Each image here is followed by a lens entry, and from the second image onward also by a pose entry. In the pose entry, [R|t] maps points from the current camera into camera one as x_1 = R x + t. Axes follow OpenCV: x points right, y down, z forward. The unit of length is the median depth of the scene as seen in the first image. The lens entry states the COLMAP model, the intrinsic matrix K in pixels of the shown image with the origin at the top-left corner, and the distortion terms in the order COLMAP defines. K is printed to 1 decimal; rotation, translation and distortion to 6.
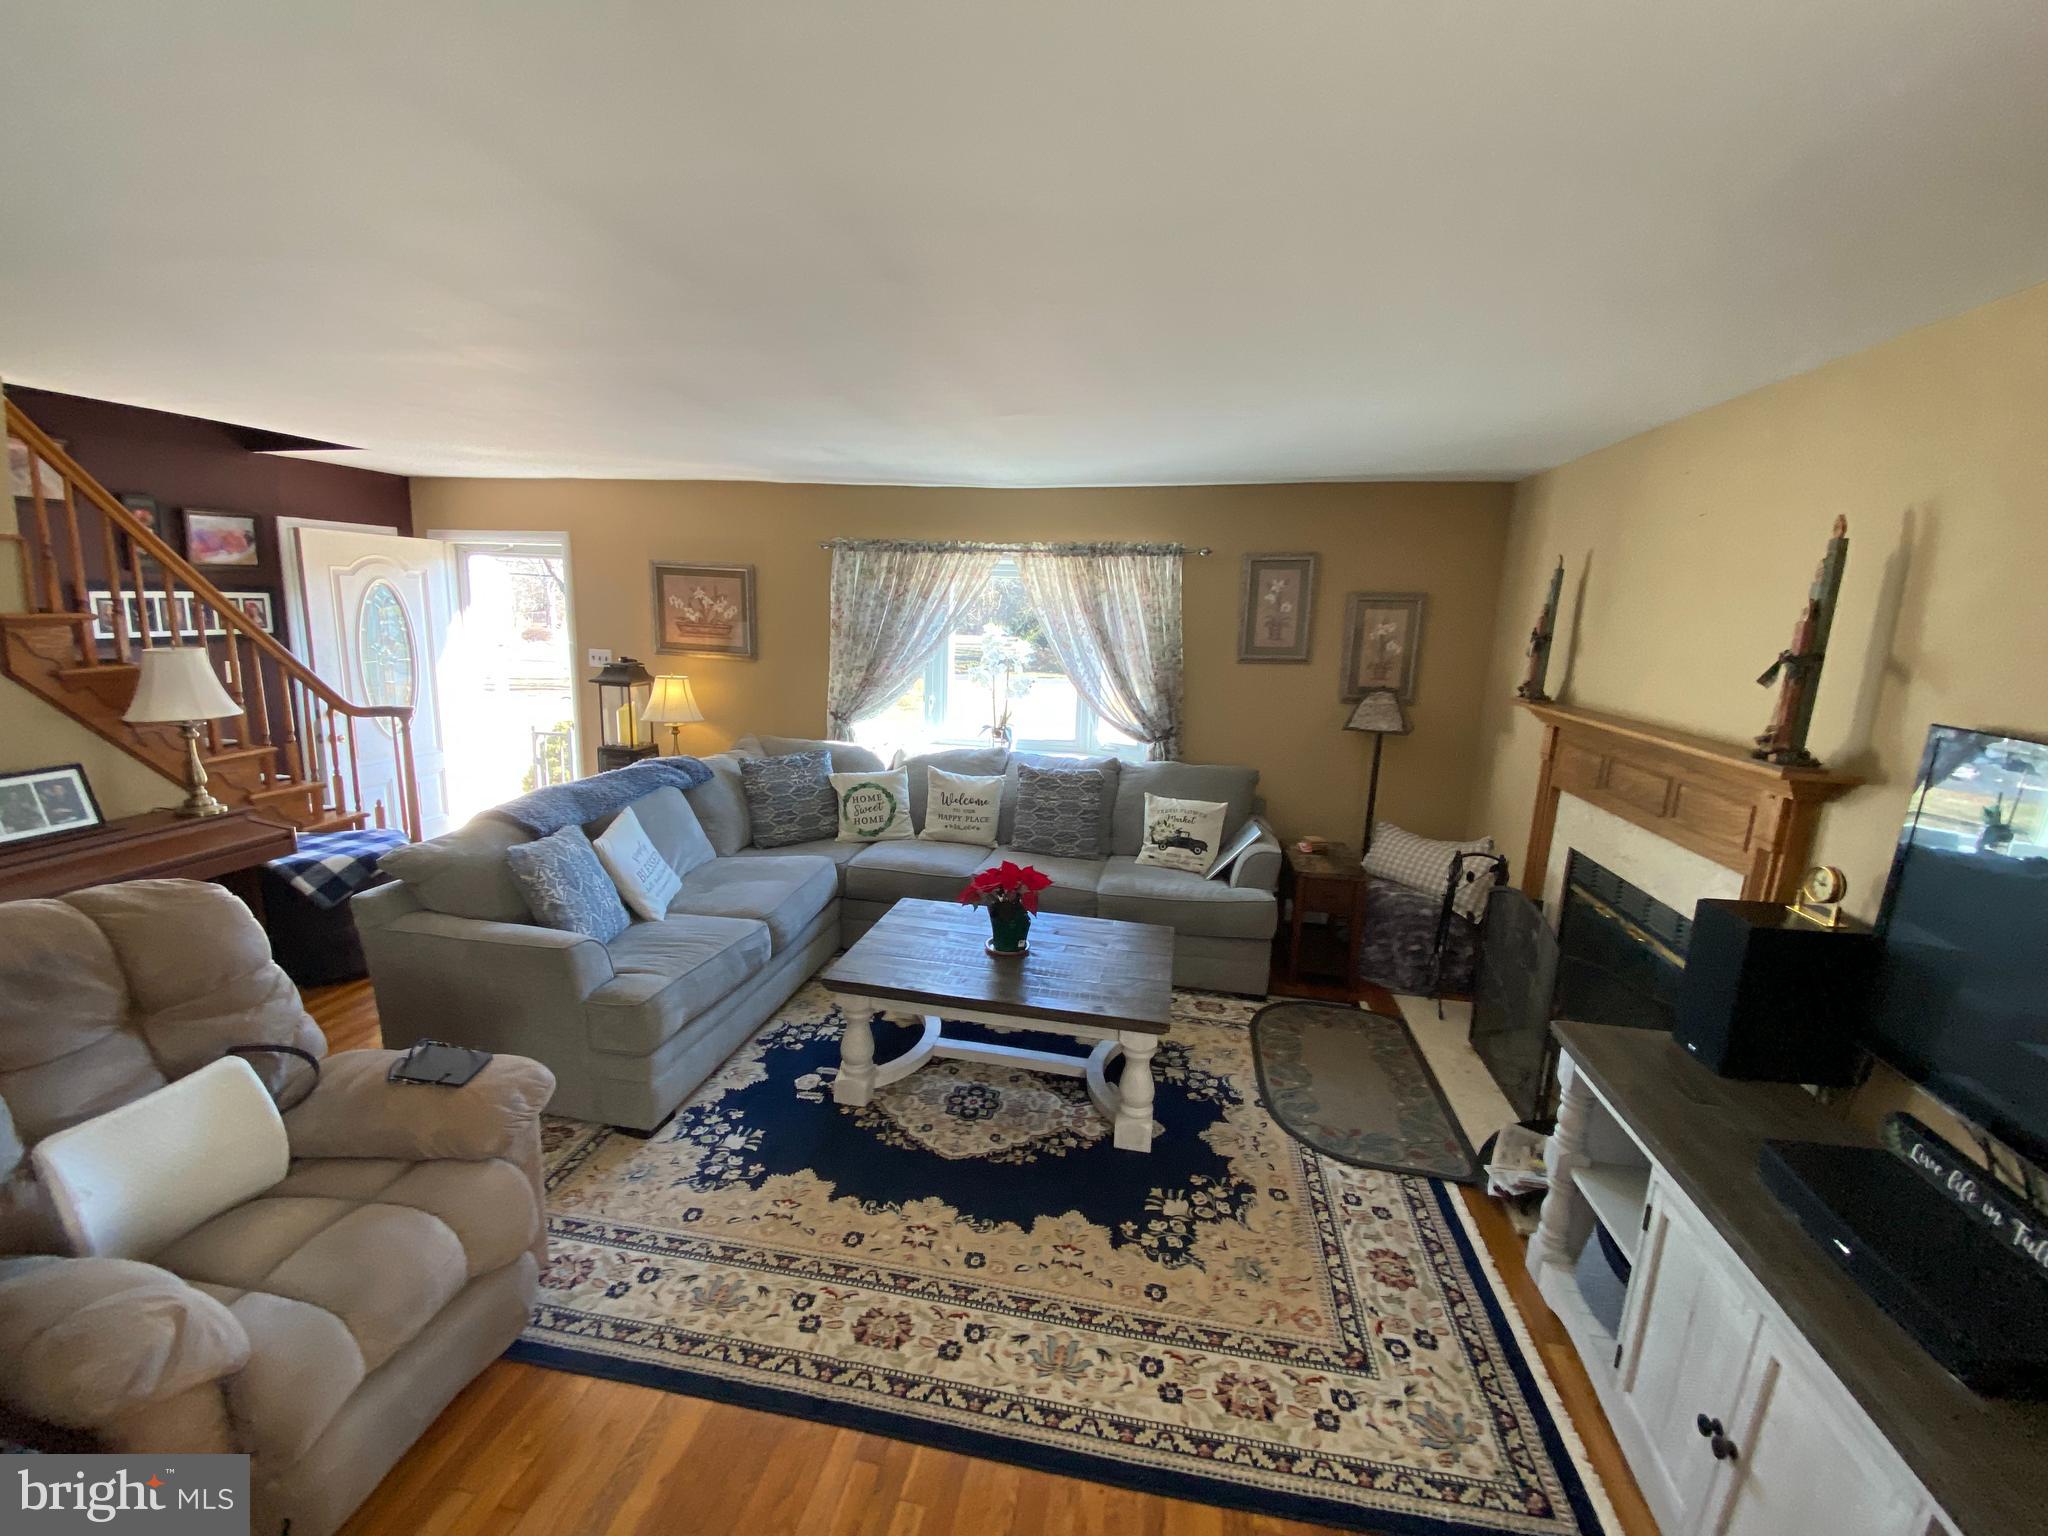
lens RADIAL K [[817.9, 0, 1025.5], [0, 817.9, 756.7], [0, 0, 1]] dist [-0.023659, -0.001708]
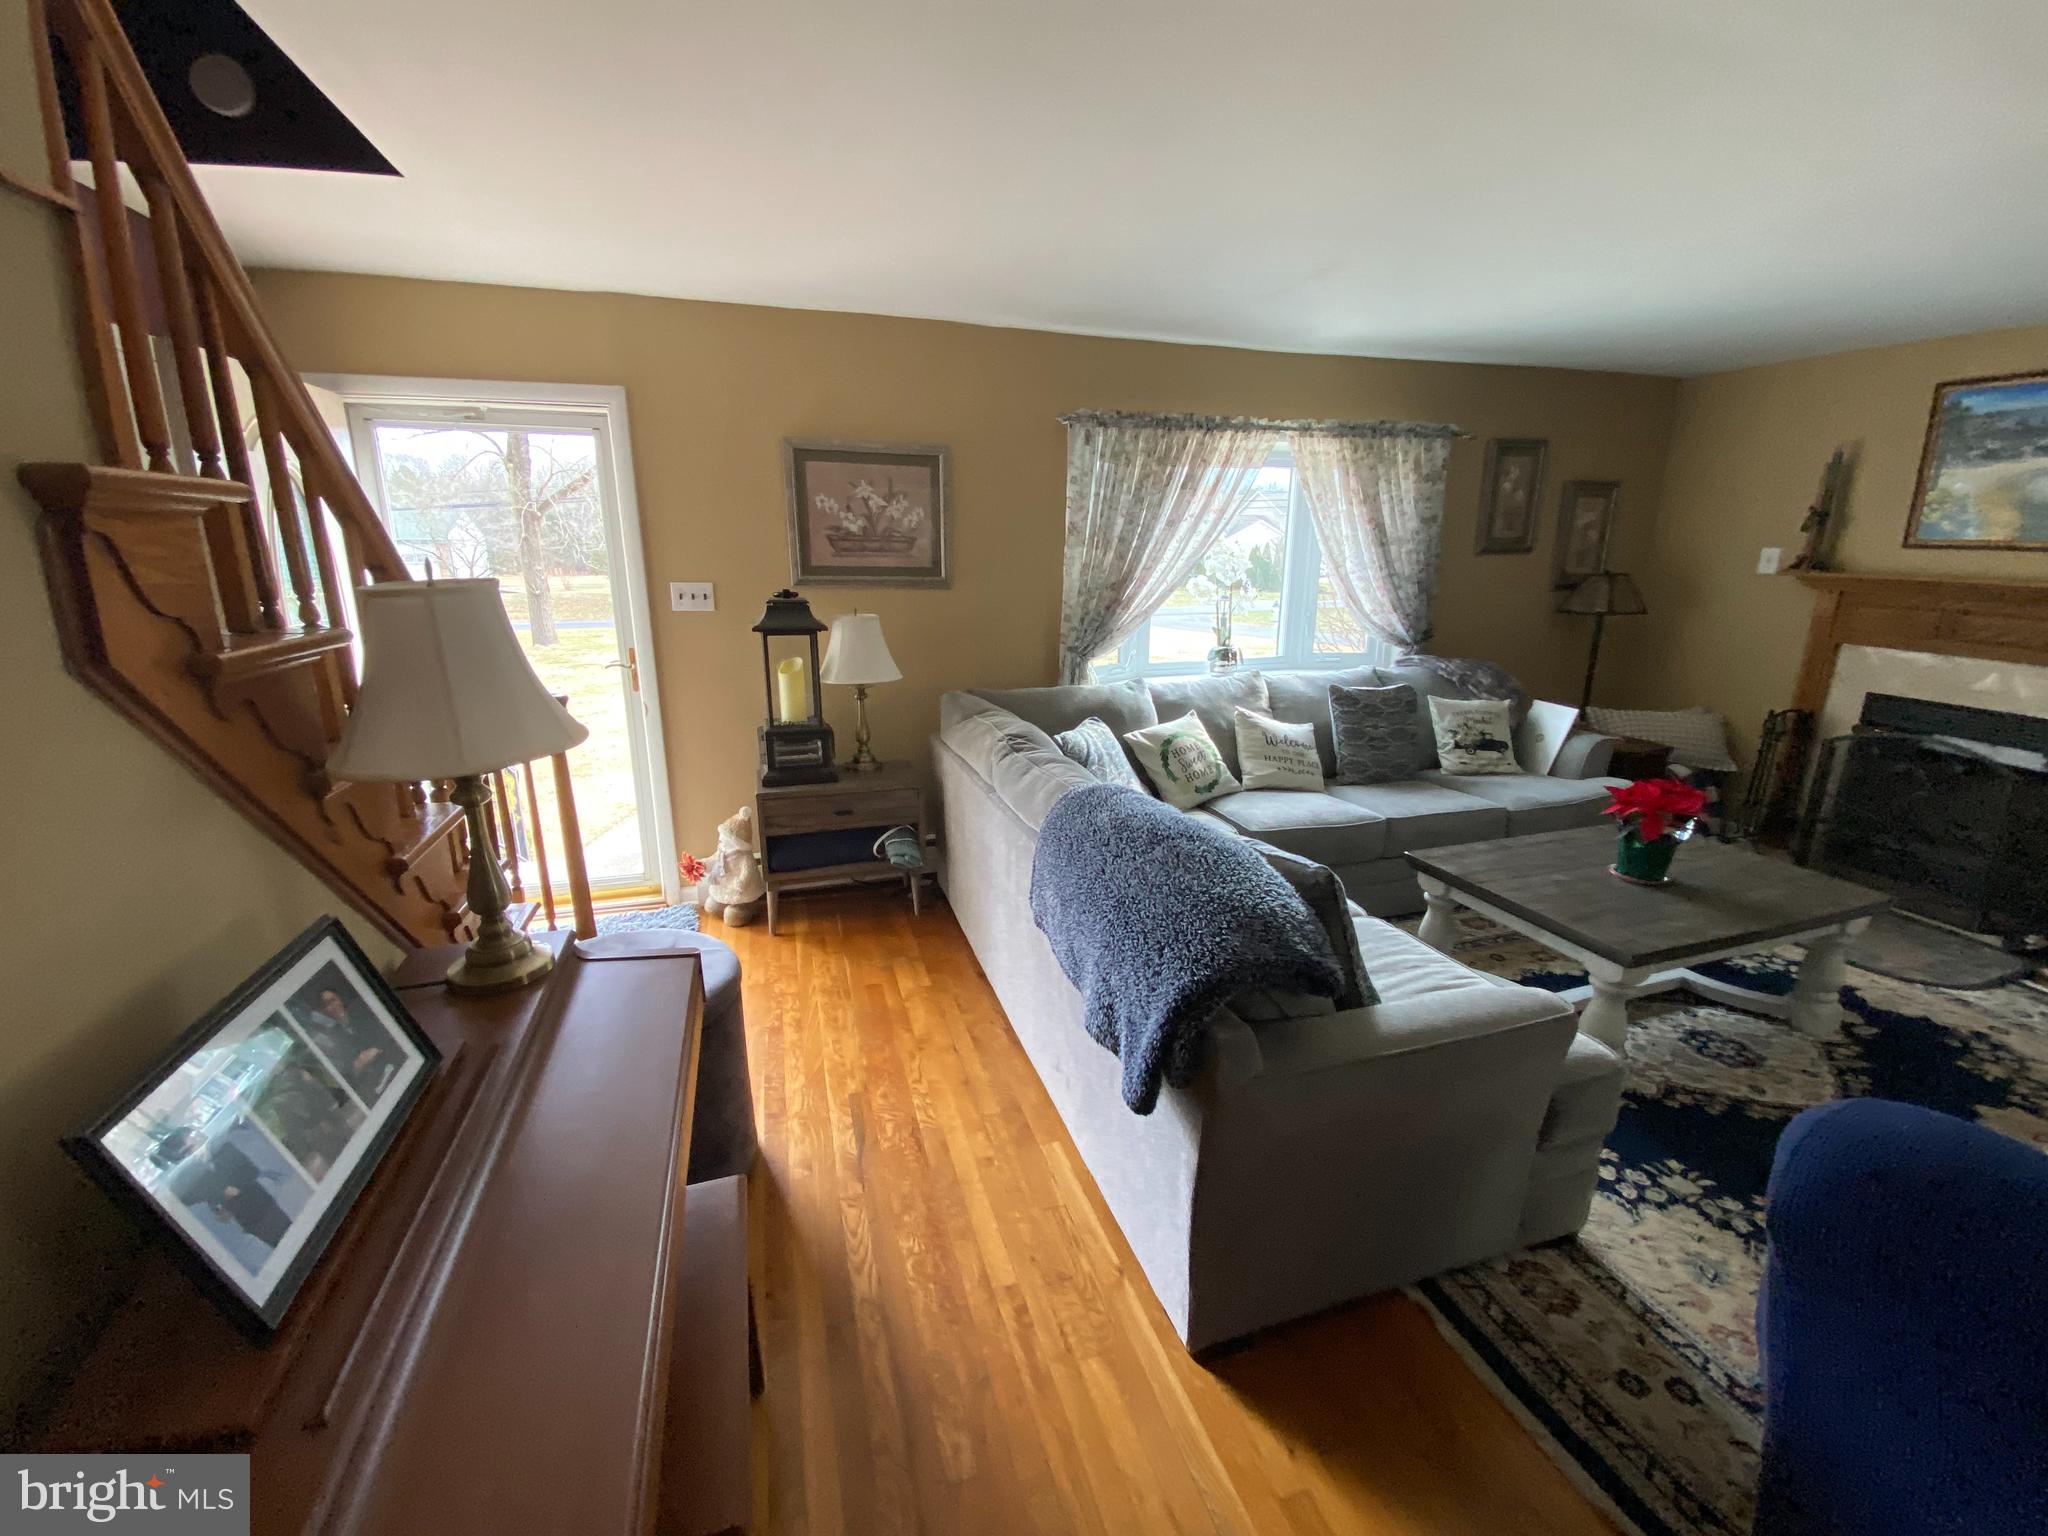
lens RADIAL K [[817.9, 0, 1007.7], [0, 817.9, 775.3], [0, 0, 1]] dist [-0.023659, -0.001708]
pose [[0.893180, -0.157337, 0.421278, -0.683539], [0.116961, 0.985835, 0.120208, -0.038398], [-0.434223, -0.058094, 0.898930, 0.363802]]
